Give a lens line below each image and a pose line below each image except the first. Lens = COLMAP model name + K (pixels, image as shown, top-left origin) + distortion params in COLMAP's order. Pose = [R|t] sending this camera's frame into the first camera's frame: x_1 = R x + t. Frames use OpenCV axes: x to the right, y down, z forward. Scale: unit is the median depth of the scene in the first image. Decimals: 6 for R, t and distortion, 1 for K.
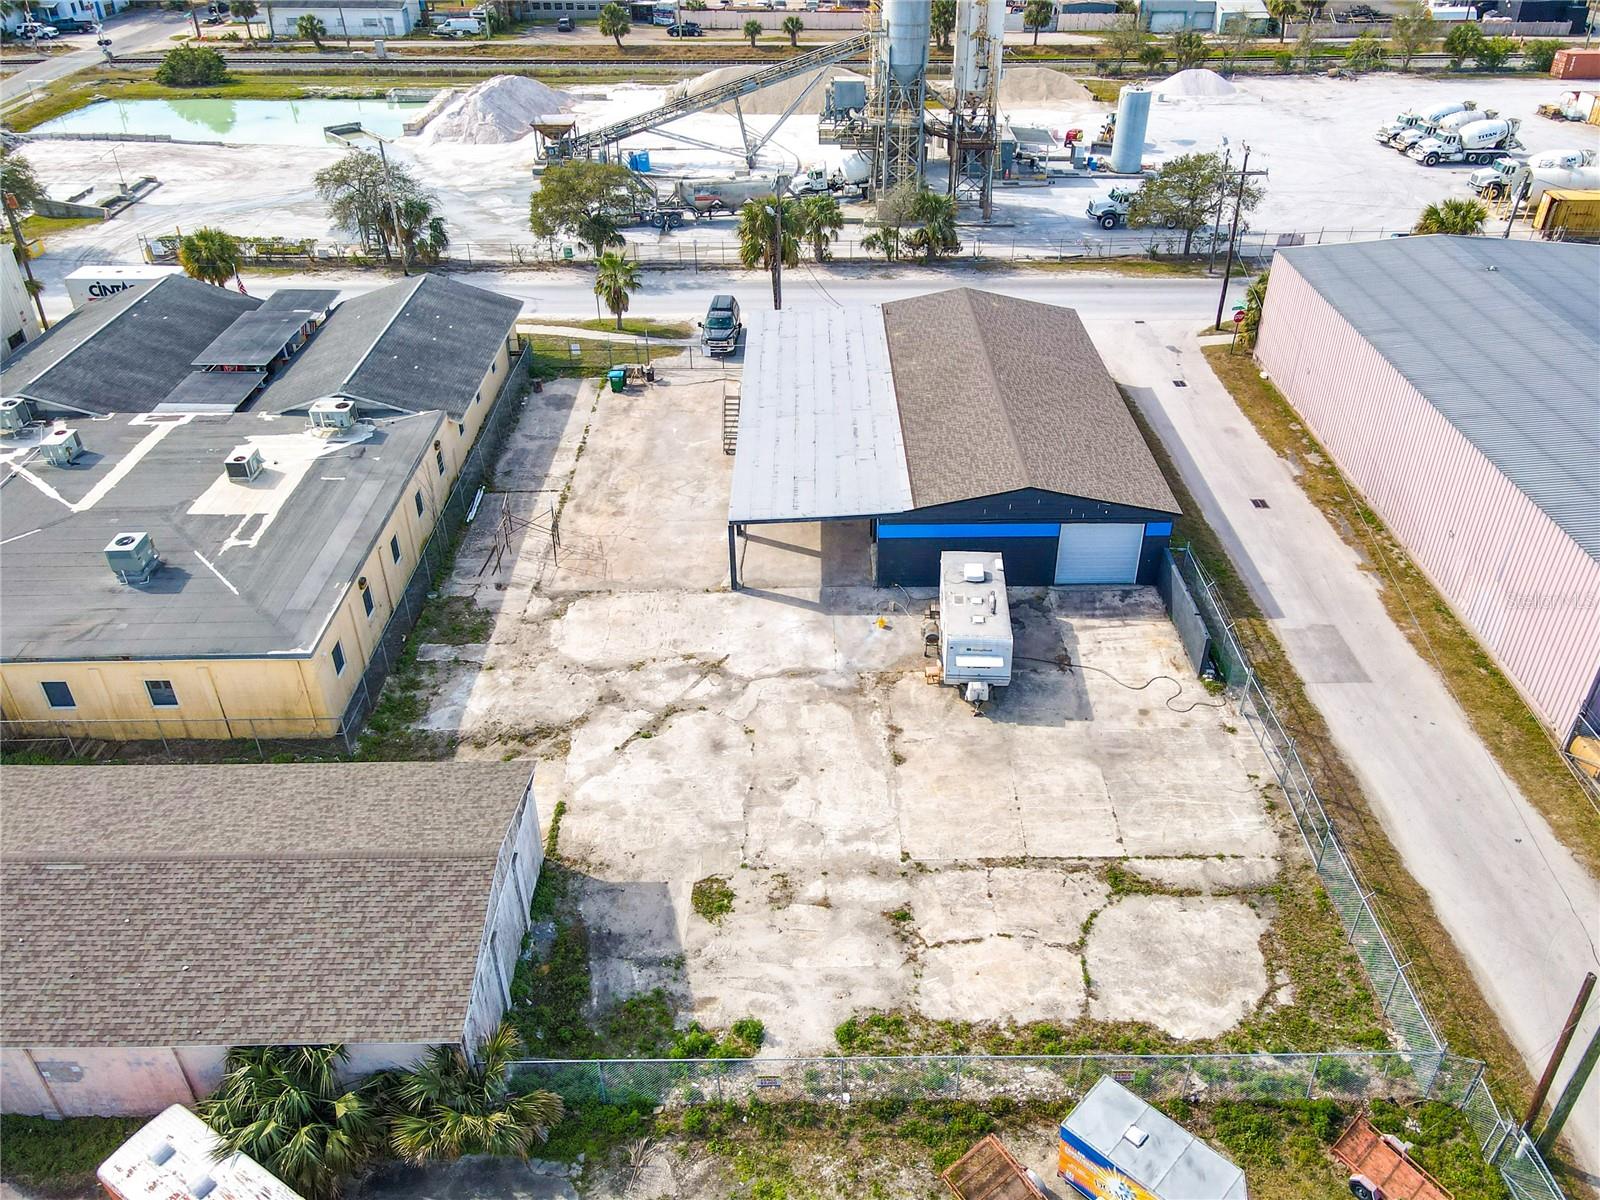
lens RADIAL K [[1211.0, 0, 834.5], [0, 1211.0, 537.4], [0, 0, 1]] dist [0.011670, 0.007142]
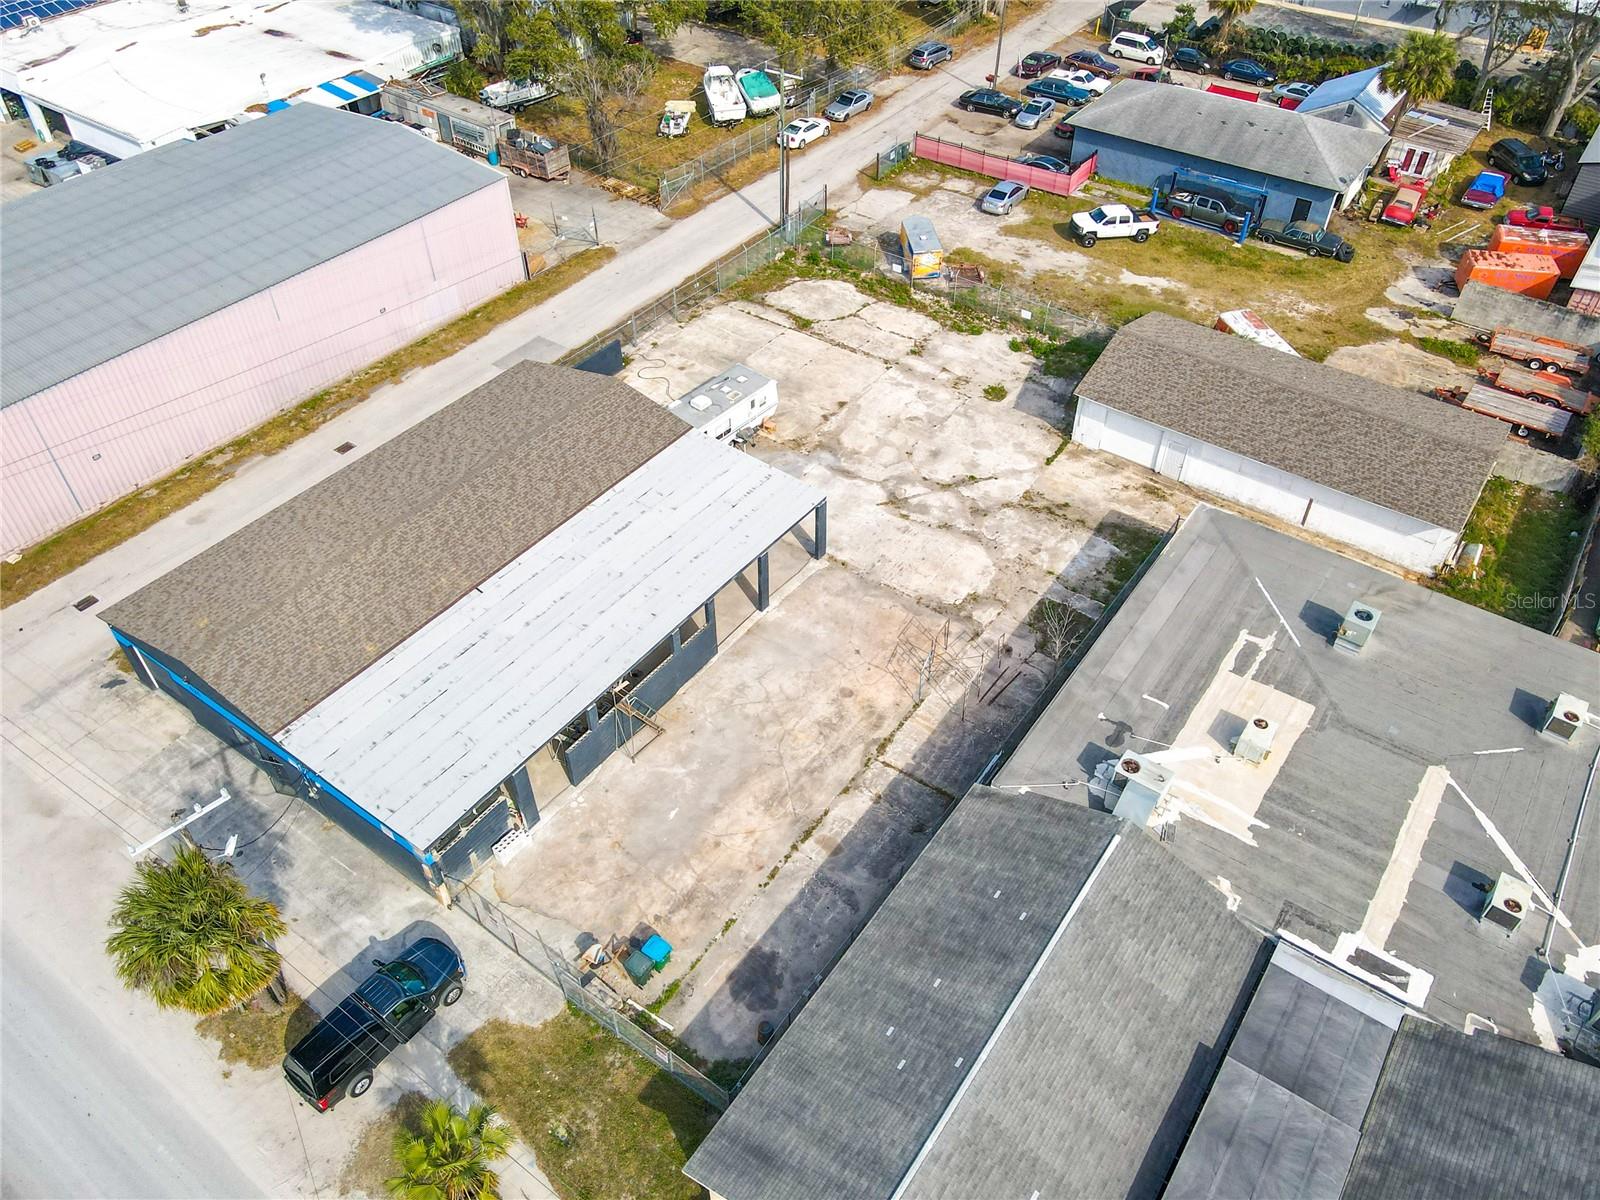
lens RADIAL K [[1174.0, 0, 817.1], [0, 1174.0, 592.3], [0, 0, 1]] dist [0.009953, 0.016076]
pose [[-0.801700, -0.417001, 0.428238, -0.559770], [0.304373, 0.331793, 0.892900, -0.914675], [-0.514426, 0.846182, -0.139074, 1.205889]]
